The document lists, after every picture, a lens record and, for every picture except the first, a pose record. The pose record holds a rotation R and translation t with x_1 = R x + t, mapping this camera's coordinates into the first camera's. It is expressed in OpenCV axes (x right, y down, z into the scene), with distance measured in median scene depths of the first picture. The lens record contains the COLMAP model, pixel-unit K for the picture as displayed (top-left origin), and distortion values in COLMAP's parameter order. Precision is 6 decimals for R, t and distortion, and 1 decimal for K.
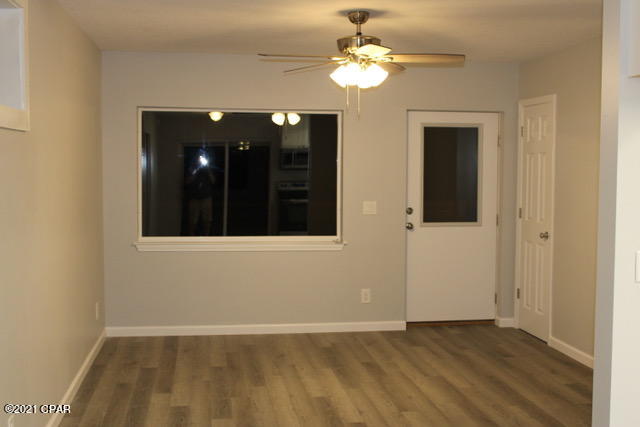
lens RADIAL K [[817.8, 0, 320.0], [0, 817.8, 213.5], [0, 0, 1]] dist [-0.002489, -0.000805]
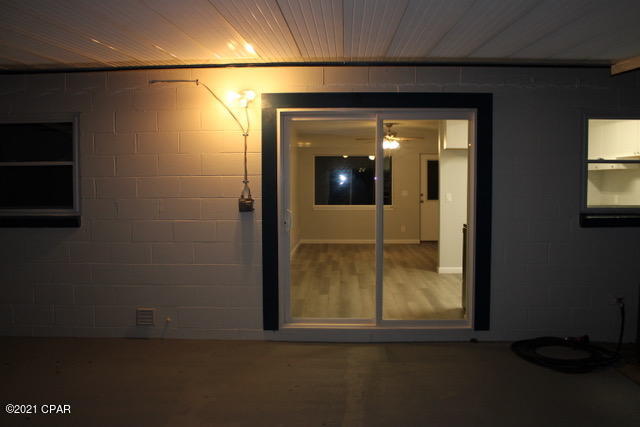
lens RADIAL K [[569.2, 0, 320.1], [0, 569.2, 200.5], [0, 0, 1]] dist [-0.129683, 0.146354]
pose [[0.982544, -0.001968, -0.186021, 0.132972], [-0.003618, 0.999553, -0.029683, 0.068099], [0.185996, 0.029838, 0.982097, -0.765003]]
